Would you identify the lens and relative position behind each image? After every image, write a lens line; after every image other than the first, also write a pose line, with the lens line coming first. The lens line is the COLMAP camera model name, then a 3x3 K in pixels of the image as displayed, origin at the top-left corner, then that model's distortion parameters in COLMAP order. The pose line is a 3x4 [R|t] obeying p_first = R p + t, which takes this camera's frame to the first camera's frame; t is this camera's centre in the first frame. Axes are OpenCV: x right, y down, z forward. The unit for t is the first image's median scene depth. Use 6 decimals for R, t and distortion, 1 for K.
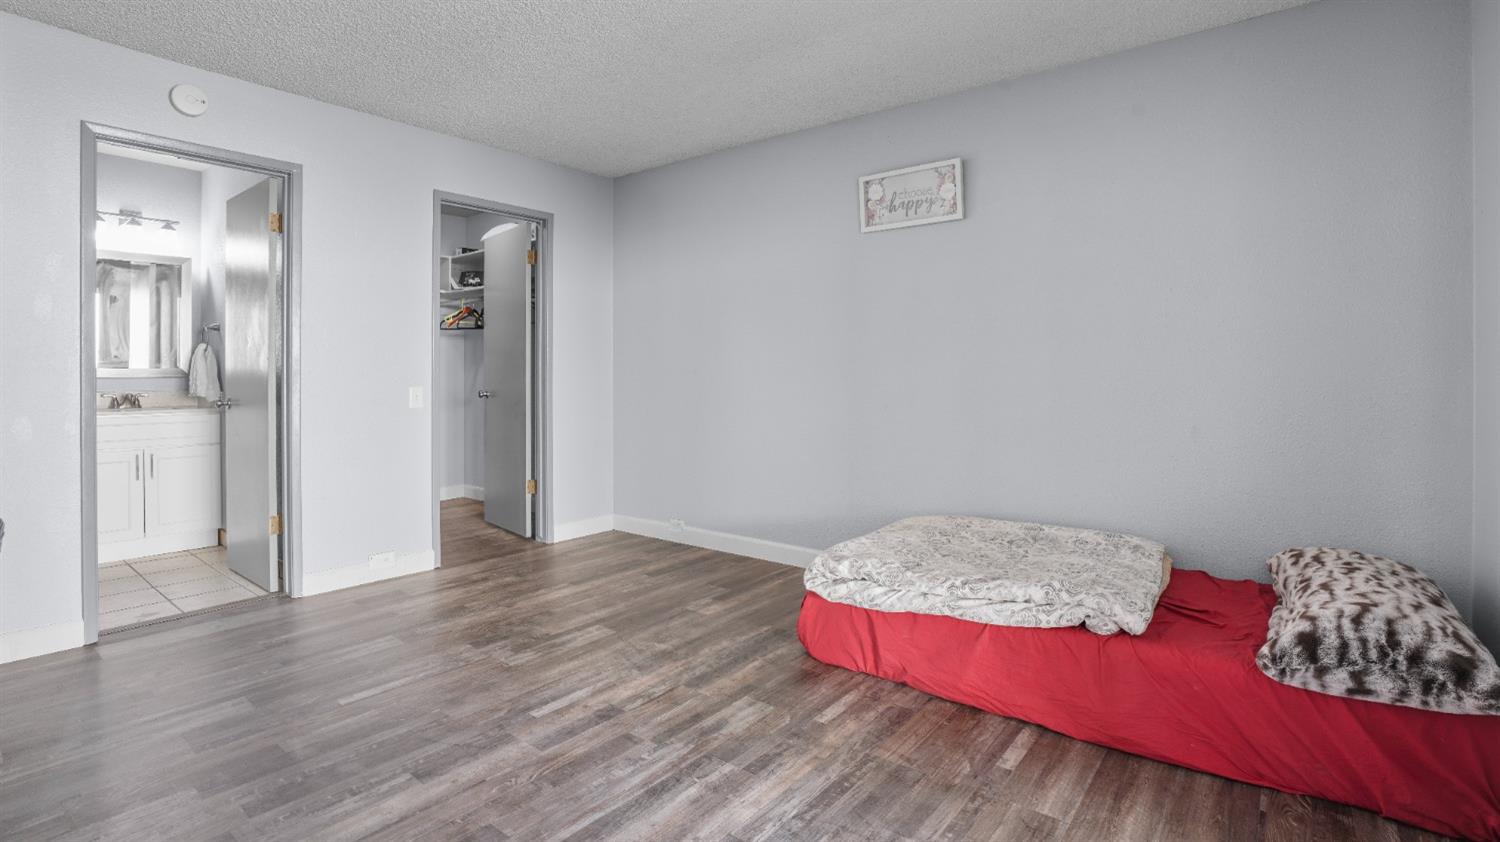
lens RADIAL K [[708.5, 0, 737.7], [0, 708.5, 367.2], [0, 0, 1]] dist [-0.063984, 0.022109]
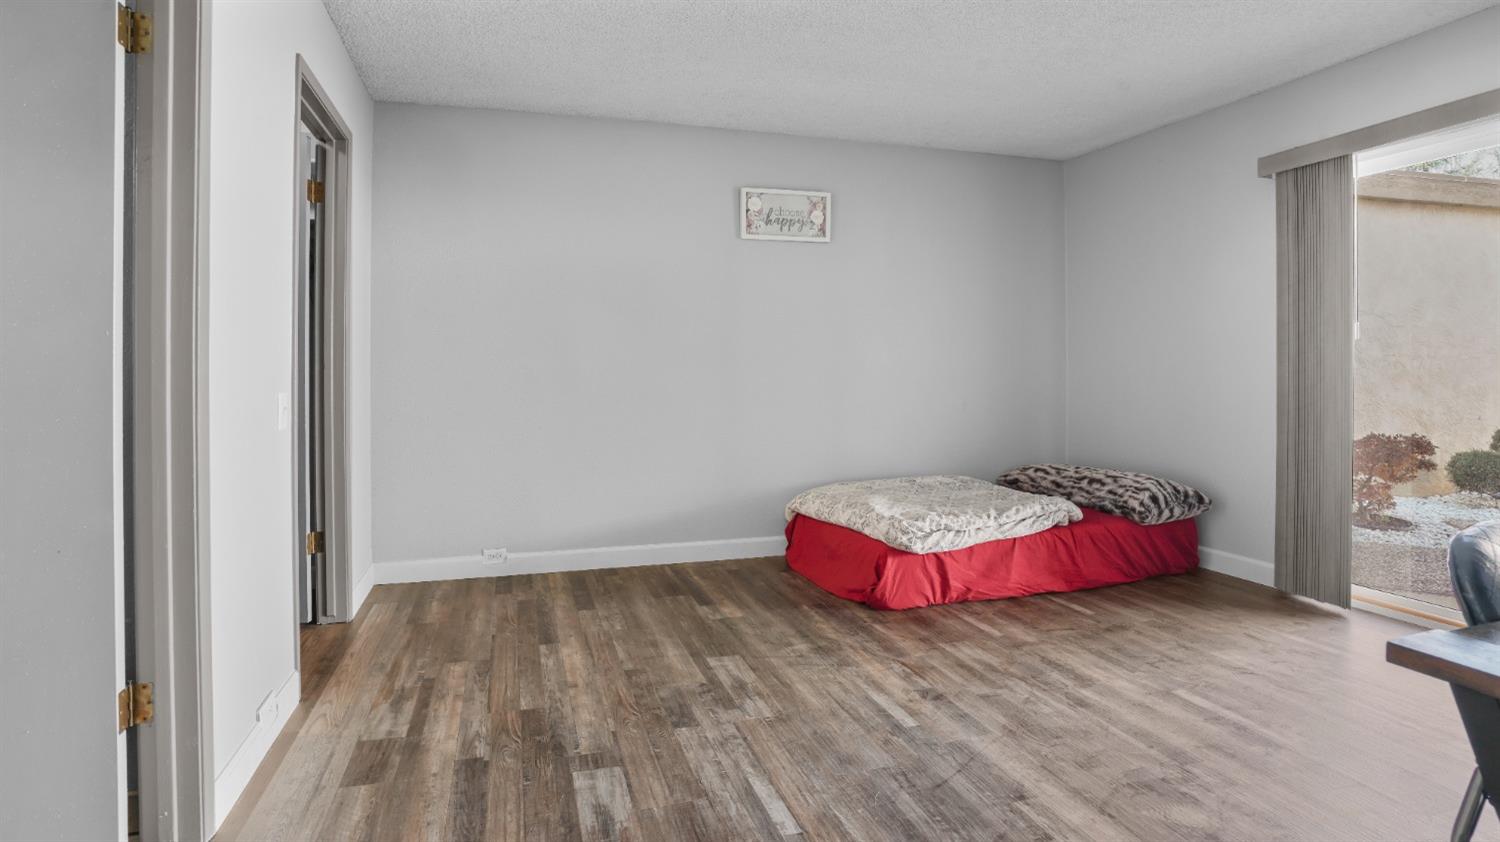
lens RADIAL K [[708.5, 0, 713.4], [0, 708.5, 370.2], [0, 0, 1]] dist [-0.063984, 0.022109]
pose [[0.586337, -0.002980, 0.810062, -1.073364], [-0.002720, 0.999980, 0.005648, 0.008301], [-0.810063, -0.005515, 0.586317, 0.584587]]
